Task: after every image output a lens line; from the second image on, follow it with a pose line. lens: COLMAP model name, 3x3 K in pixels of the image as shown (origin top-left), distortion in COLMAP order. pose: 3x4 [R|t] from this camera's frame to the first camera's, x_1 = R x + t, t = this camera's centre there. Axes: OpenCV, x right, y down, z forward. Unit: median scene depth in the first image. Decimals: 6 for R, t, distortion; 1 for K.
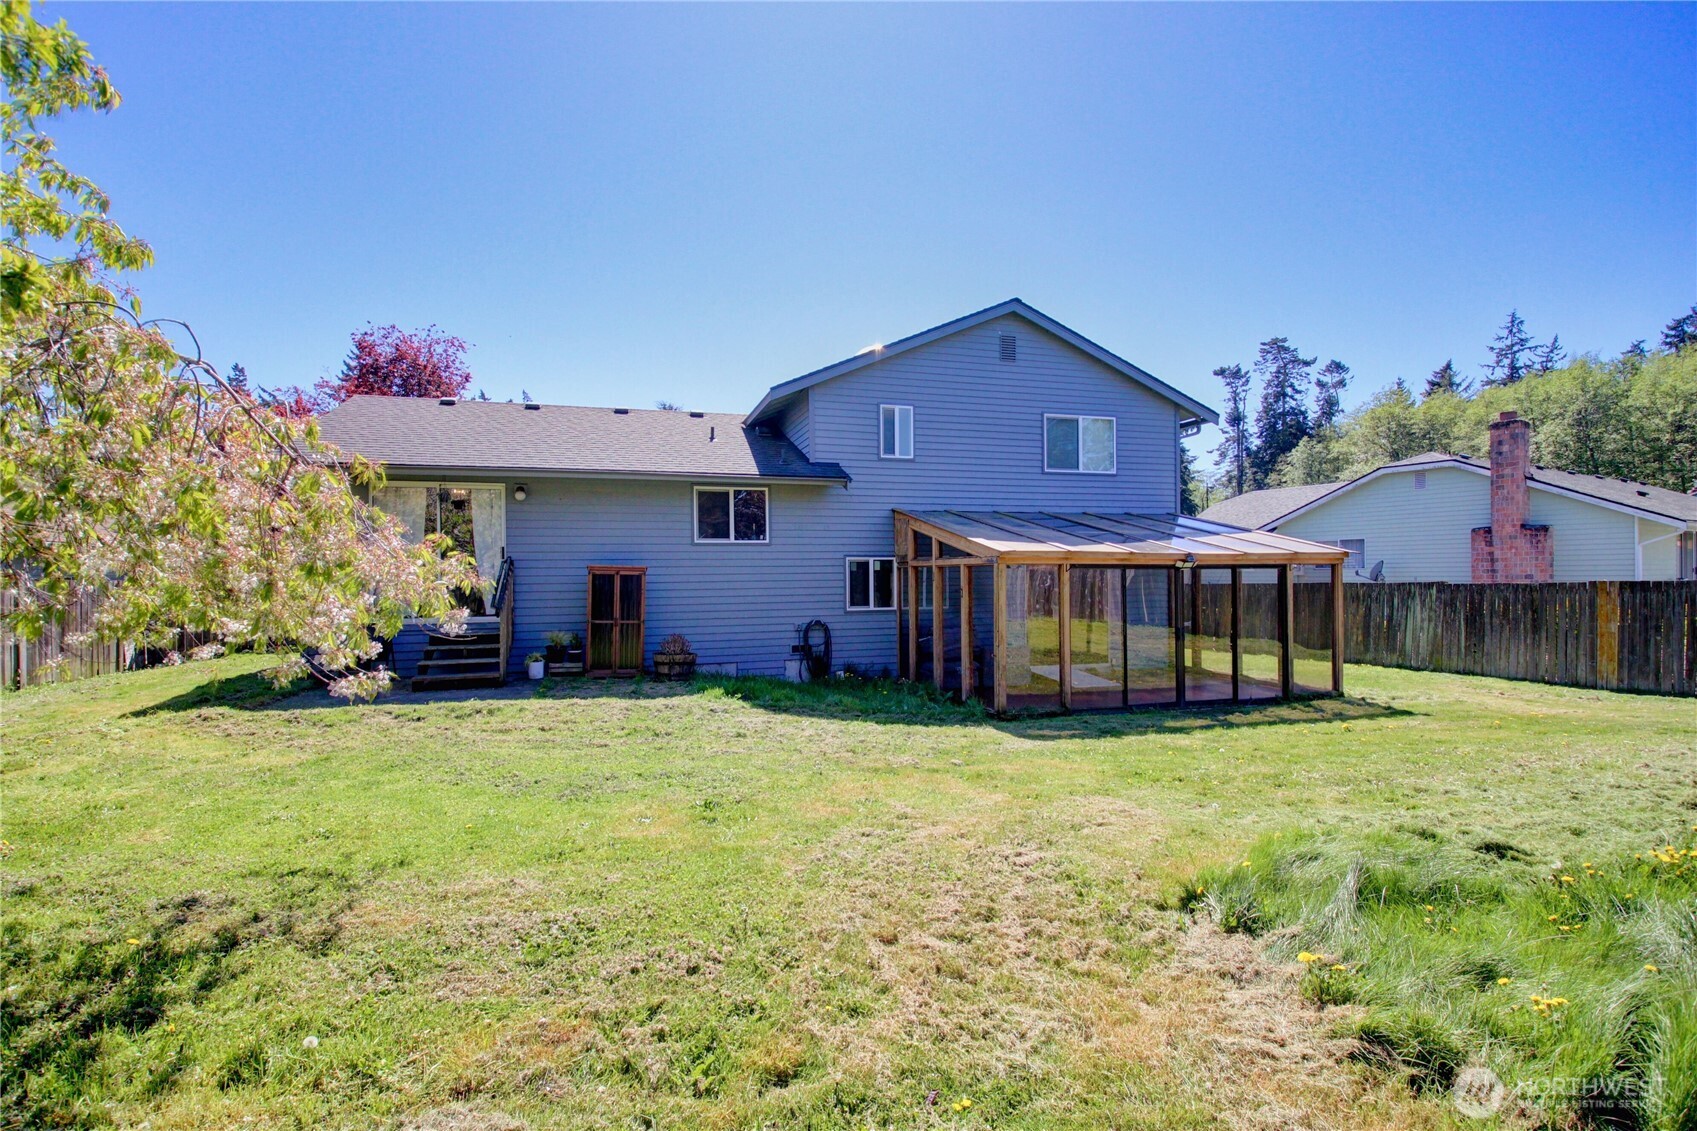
lens RADIAL K [[795.0, 0, 848.6], [0, 795.0, 572.9], [0, 0, 1]] dist [0.001818, -0.014580]
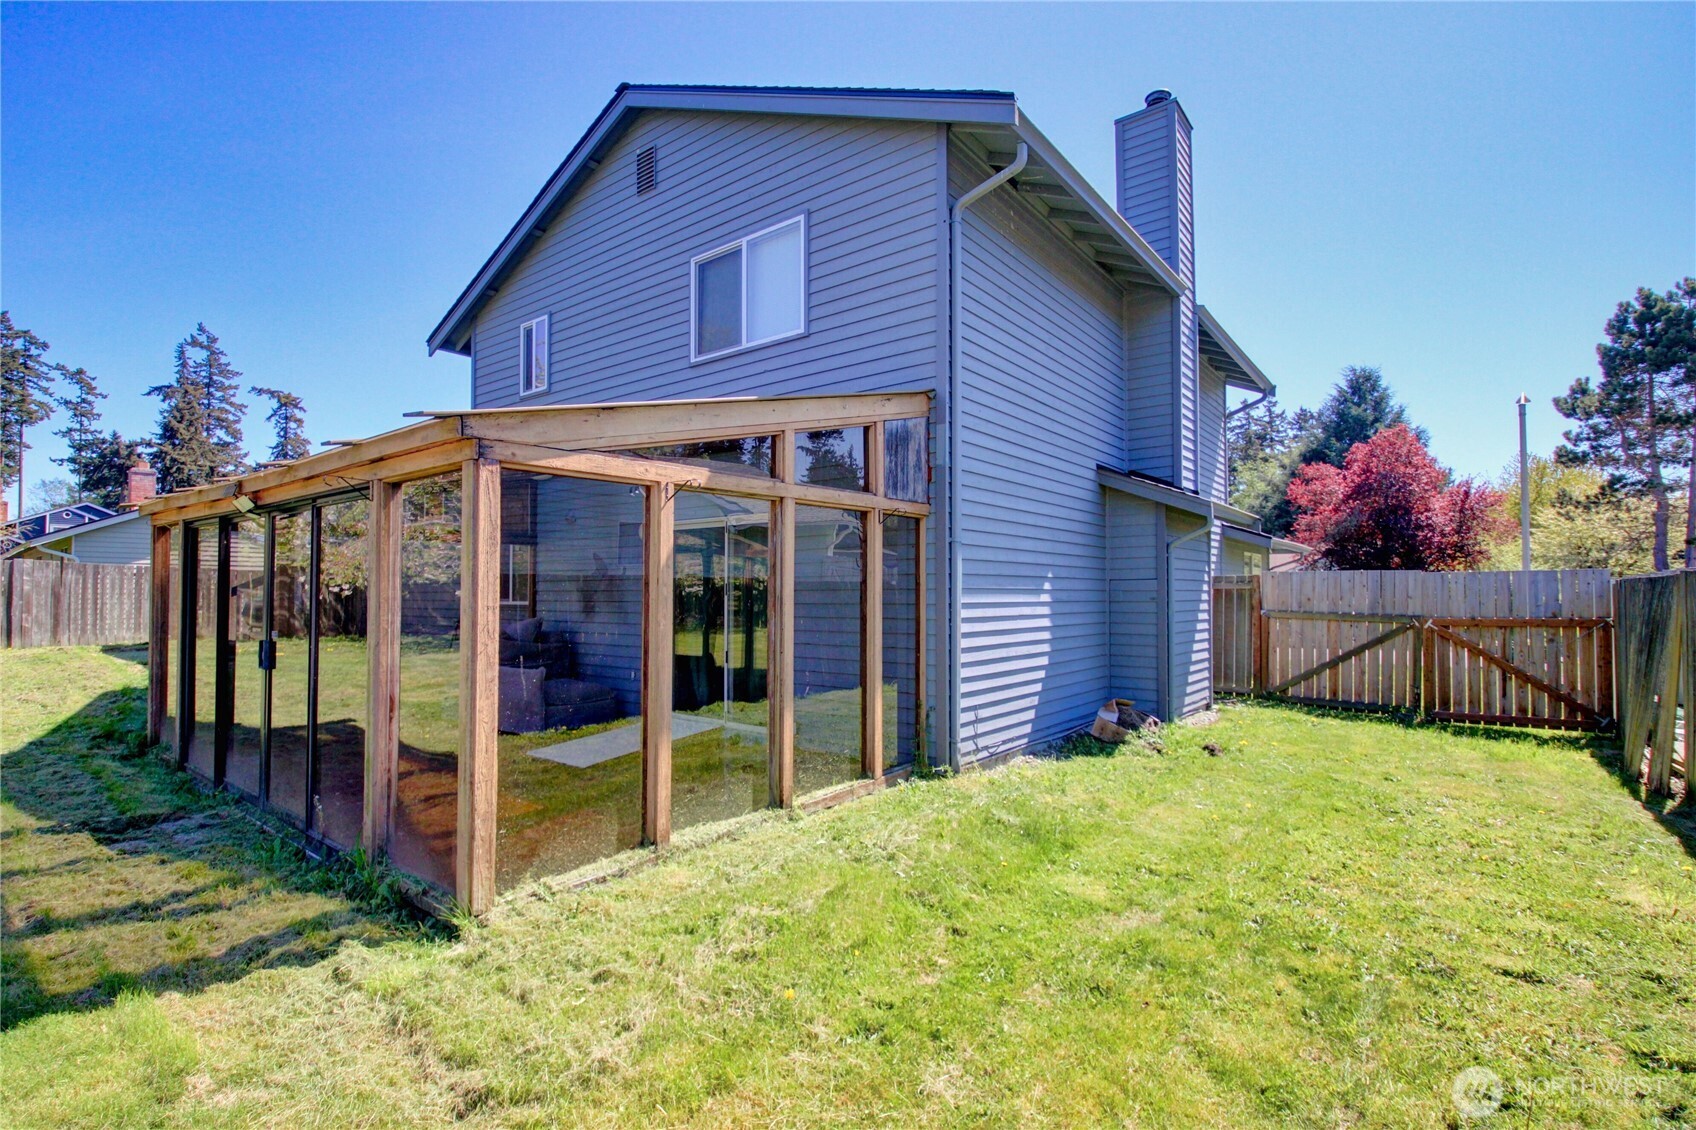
lens RADIAL K [[794.5, 0, 848.1], [0, 794.5, 572.4], [0, 0, 1]] dist [0.001818, -0.014580]
pose [[0.568923, -0.011312, -0.822313, 0.838979], [-0.002803, 0.999873, -0.015693, 0.028997], [0.822386, 0.011233, 0.568819, 0.858279]]
